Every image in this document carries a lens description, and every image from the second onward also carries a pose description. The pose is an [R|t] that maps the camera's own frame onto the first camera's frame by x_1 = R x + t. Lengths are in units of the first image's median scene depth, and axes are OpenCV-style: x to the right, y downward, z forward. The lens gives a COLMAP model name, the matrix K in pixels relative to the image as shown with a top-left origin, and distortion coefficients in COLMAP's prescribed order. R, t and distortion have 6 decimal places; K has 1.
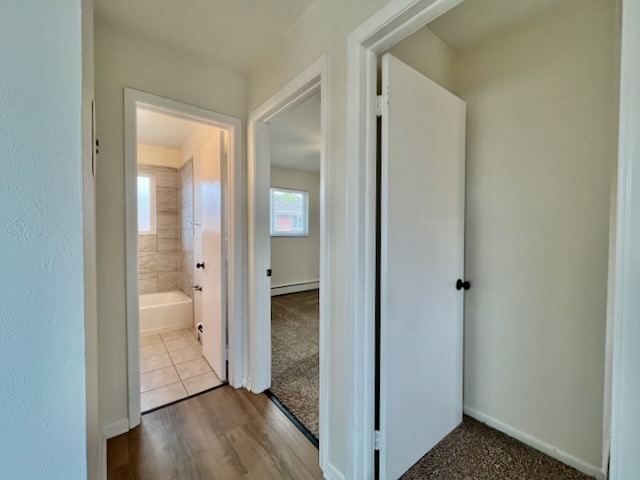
lens RADIAL K [[260.2, 0, 320.0], [0, 260.2, 240.0], [0, 0, 1]] dist [0.000489, -0.000093]
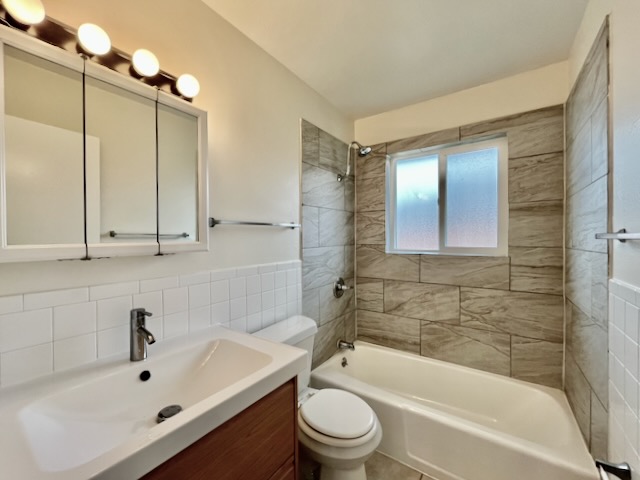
lens RADIAL K [[260.2, 0, 320.0], [0, 260.2, 240.0], [0, 0, 1]] dist [0.000489, -0.000093]
pose [[0.273404, -0.003301, -0.961894, -0.250742], [-0.018606, 0.999789, -0.008719, -0.041535], [0.961719, 0.020281, 0.273285, 0.517538]]
